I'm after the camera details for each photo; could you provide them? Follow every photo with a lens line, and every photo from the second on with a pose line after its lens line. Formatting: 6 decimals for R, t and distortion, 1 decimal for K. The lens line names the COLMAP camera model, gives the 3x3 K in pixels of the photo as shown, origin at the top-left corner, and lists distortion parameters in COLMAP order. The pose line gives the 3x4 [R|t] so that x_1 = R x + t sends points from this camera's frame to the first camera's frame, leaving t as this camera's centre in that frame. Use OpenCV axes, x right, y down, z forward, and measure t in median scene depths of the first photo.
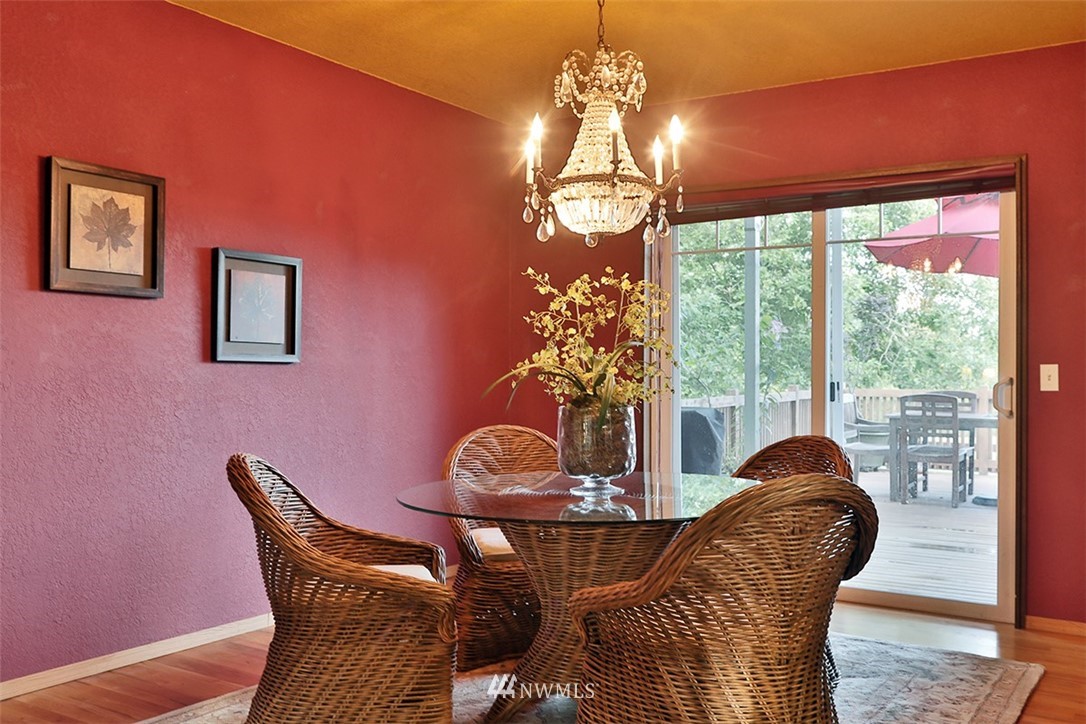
lens RADIAL K [[1010.4, 0, 543.0], [0, 1010.4, 362.0], [0, 0, 1]] dist [0.067811, -0.001219]
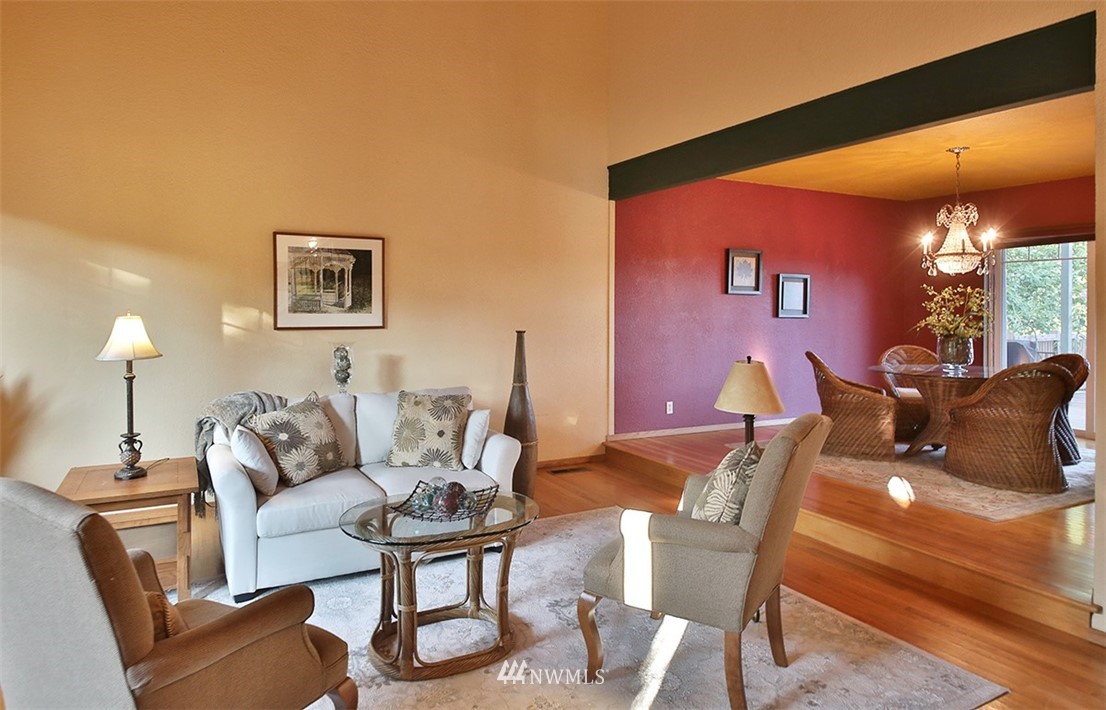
lens RADIAL K [[582.3, 0, 551.3], [0, 582.3, 316.0], [0, 0, 1]] dist [-0.004454, -0.001639]
pose [[0.850164, 0.002845, -0.526510, -0.043181], [0.003924, 0.999923, 0.011740, -0.034283], [0.526503, -0.012047, 0.850088, -0.809024]]
